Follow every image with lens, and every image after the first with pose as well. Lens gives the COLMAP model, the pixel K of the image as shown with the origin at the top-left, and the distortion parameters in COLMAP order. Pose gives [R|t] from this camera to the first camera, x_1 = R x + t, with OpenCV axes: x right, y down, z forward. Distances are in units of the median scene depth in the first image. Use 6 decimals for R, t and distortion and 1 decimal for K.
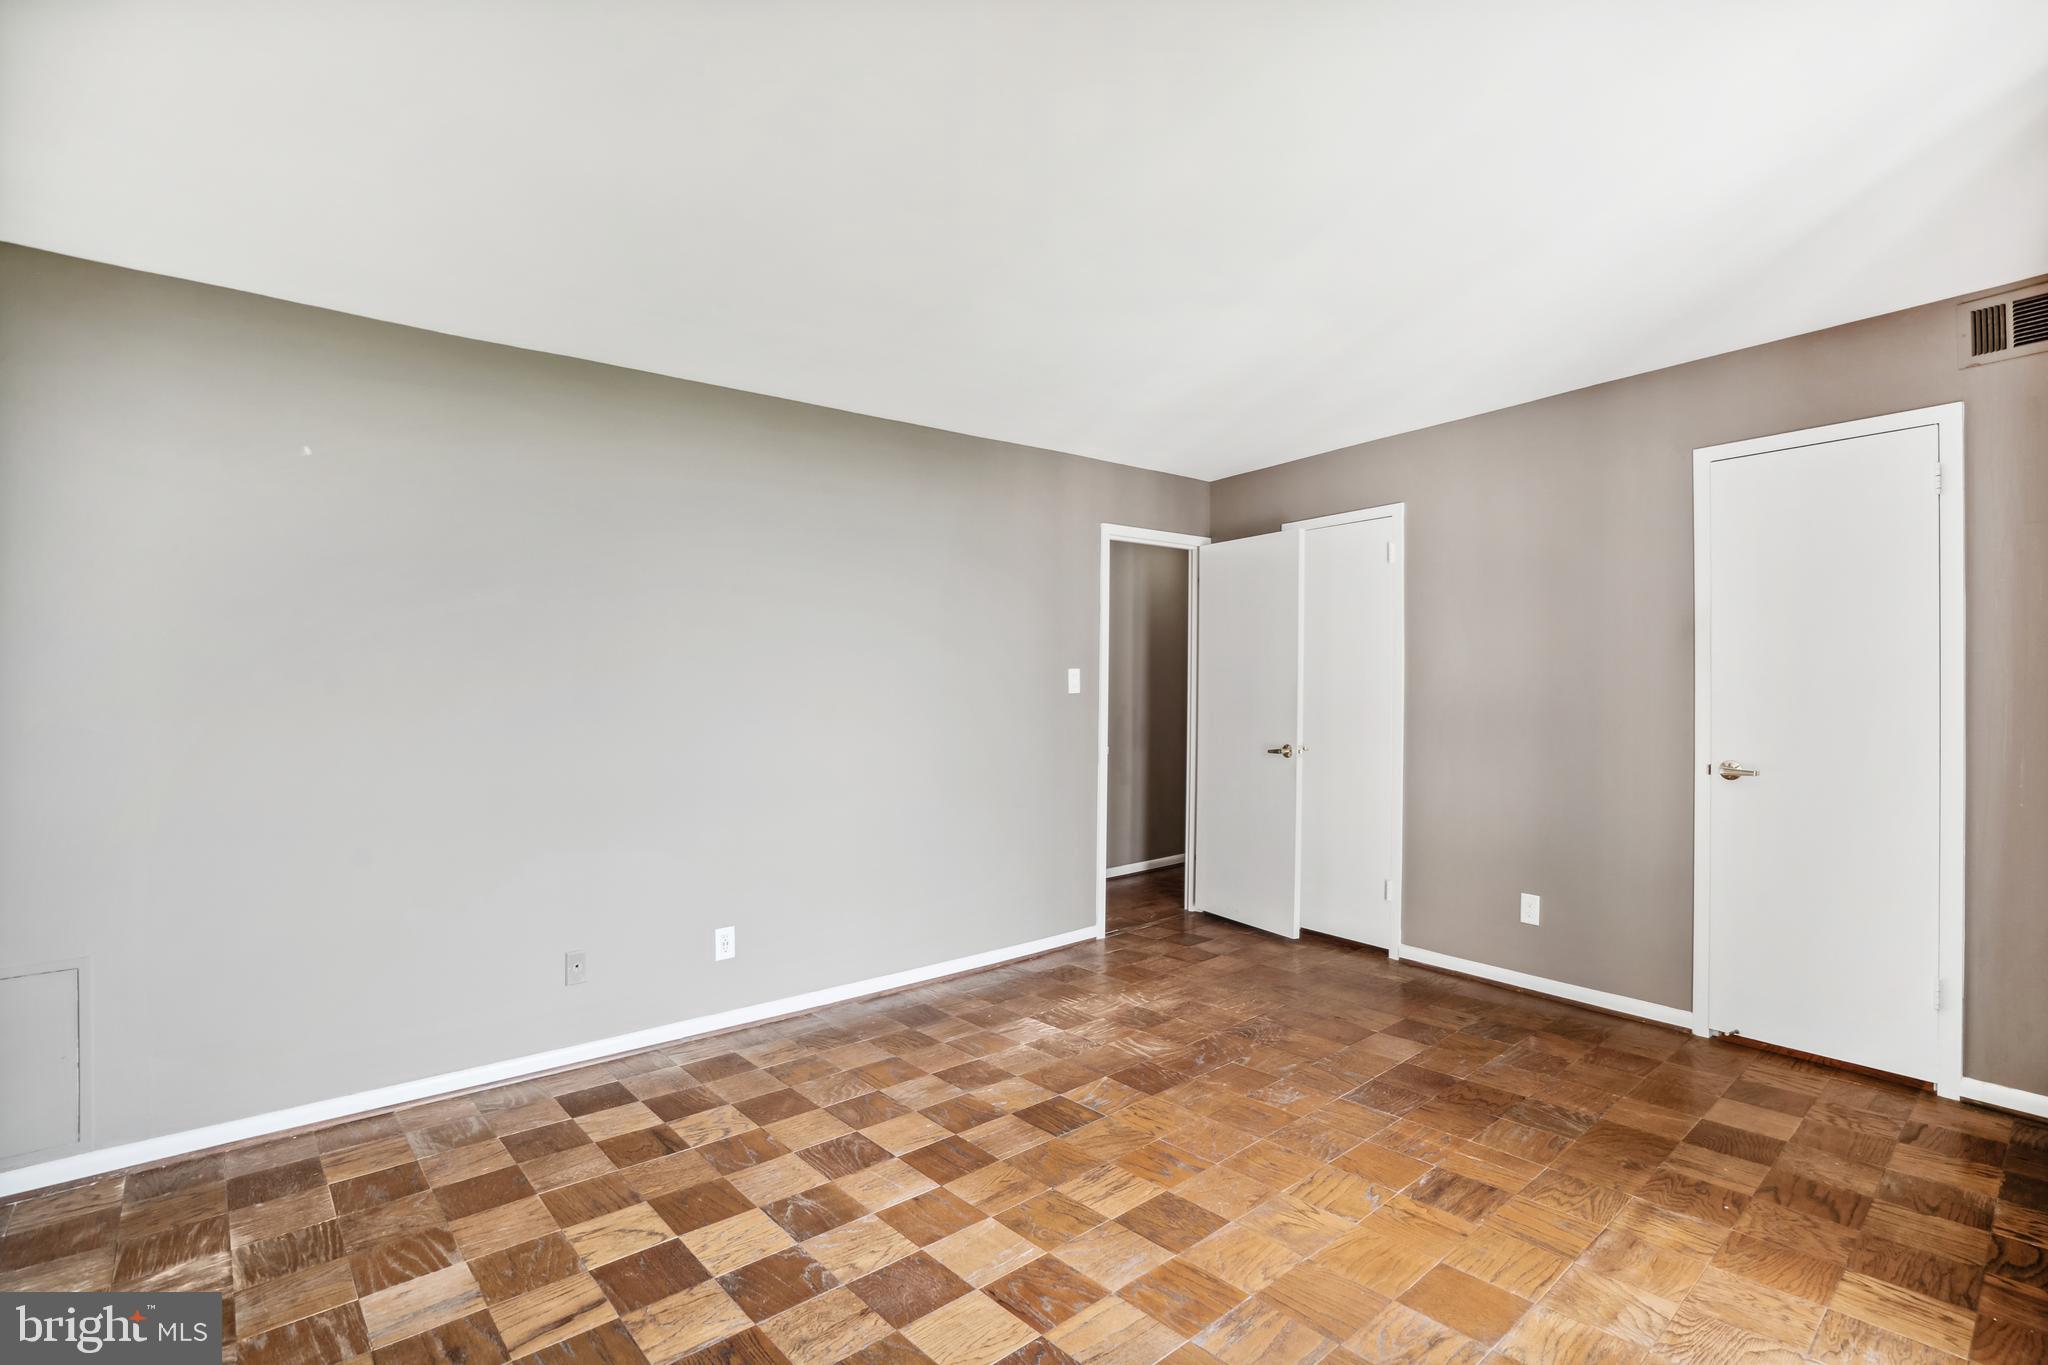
lens RADIAL K [[956.7, 0, 1012.6], [0, 956.7, 688.4], [0, 0, 1]] dist [-0.028147, 0.009724]
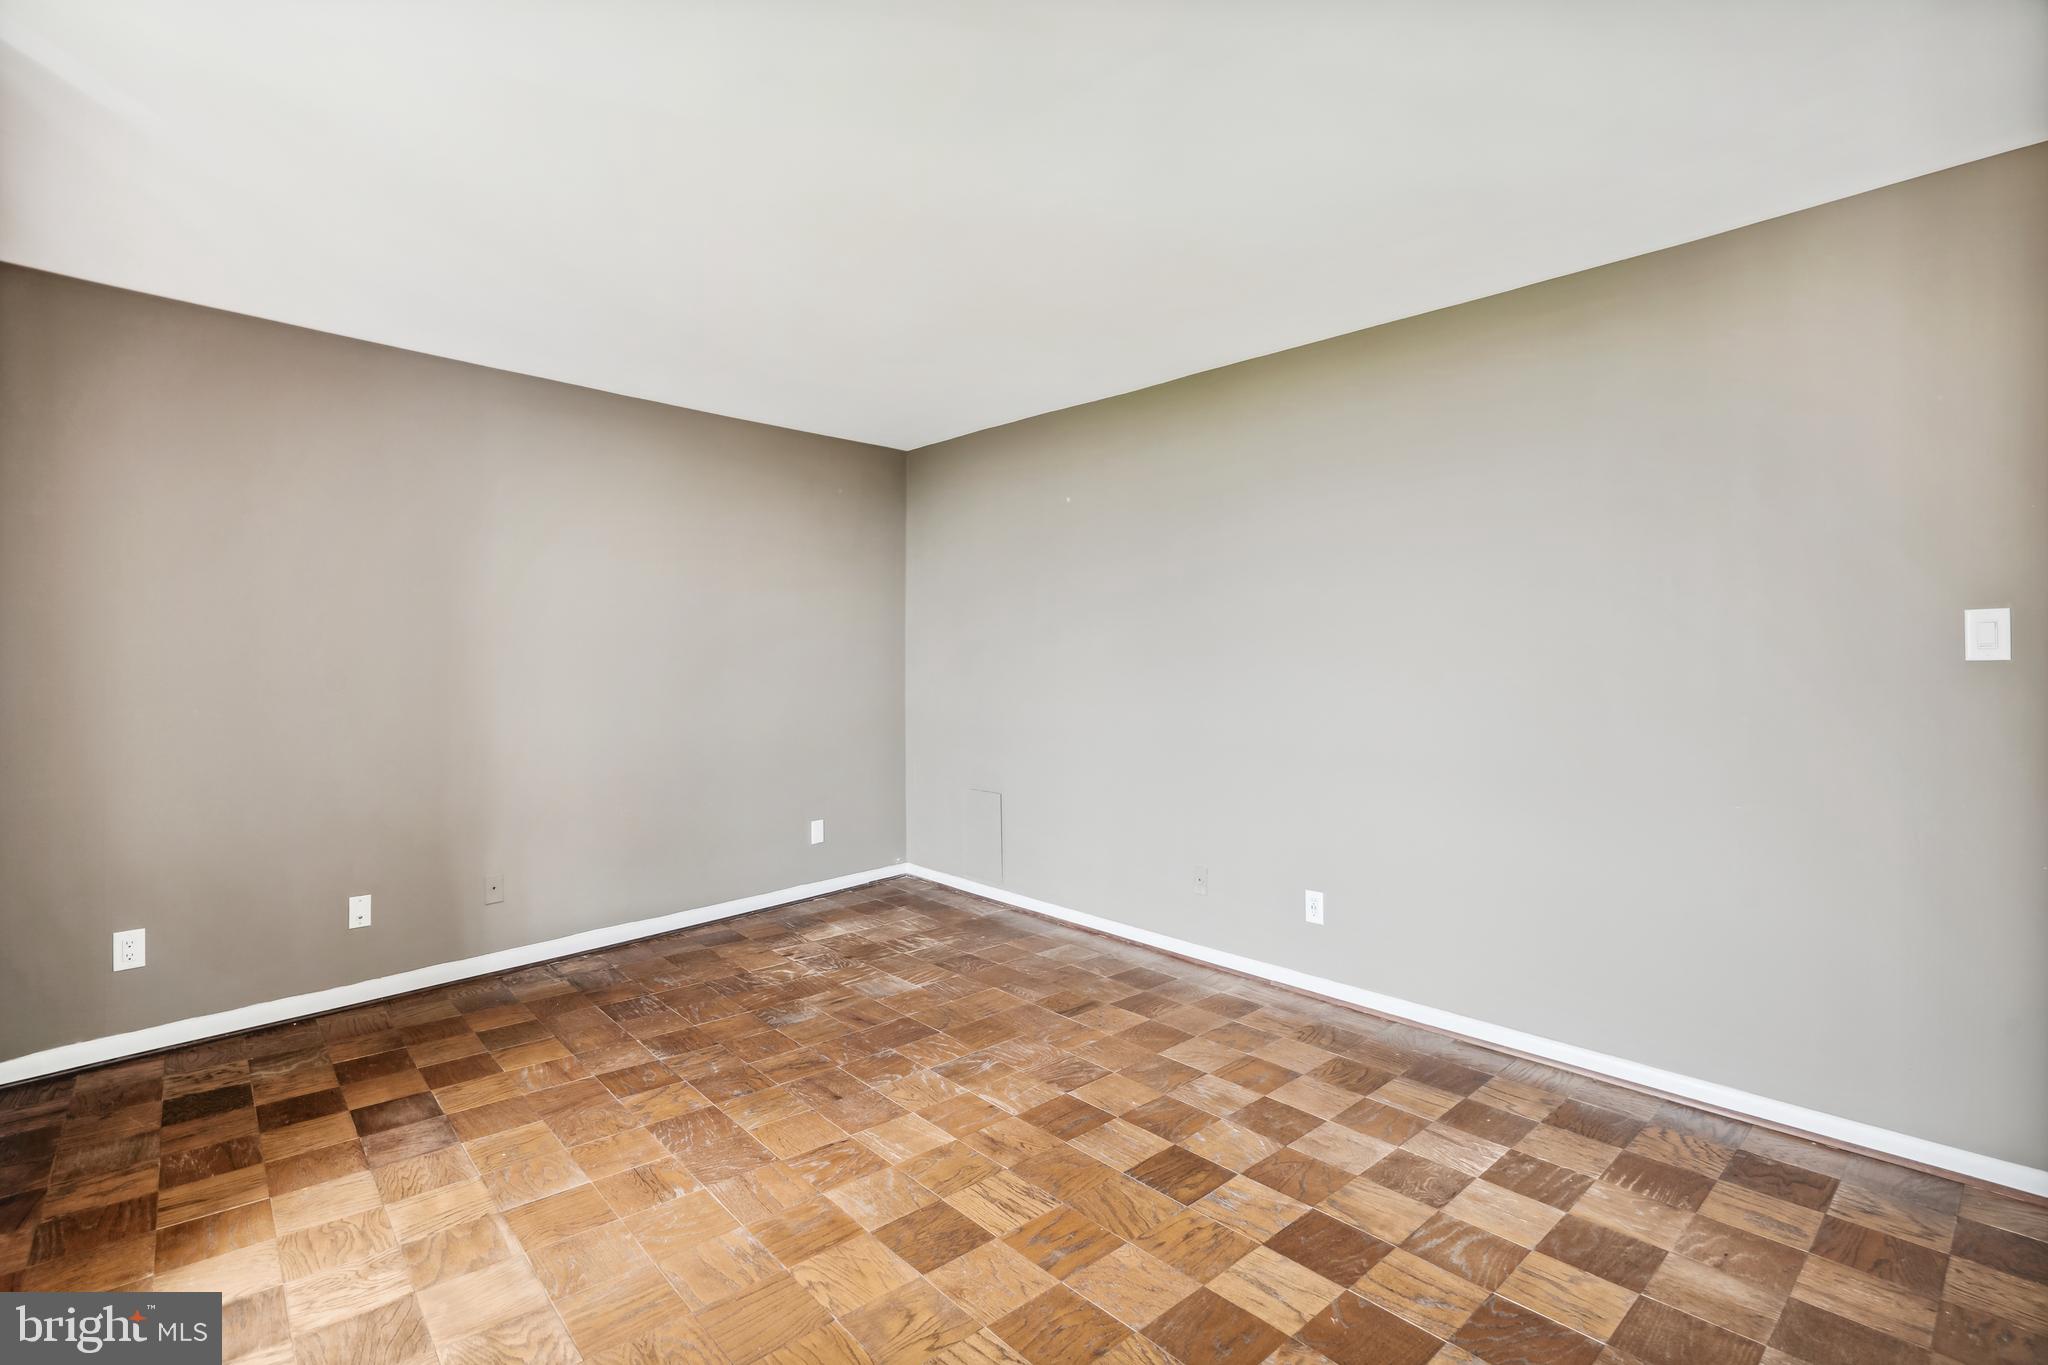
lens RADIAL K [[956.7, 0, 1022.0], [0, 956.7, 667.4], [0, 0, 1]] dist [-0.028147, 0.009724]
pose [[0.026329, 0.018856, -0.999475, 0.785117], [0.011960, 0.999745, 0.019176, -0.007308], [0.999582, -0.012459, 0.026097, 0.773210]]
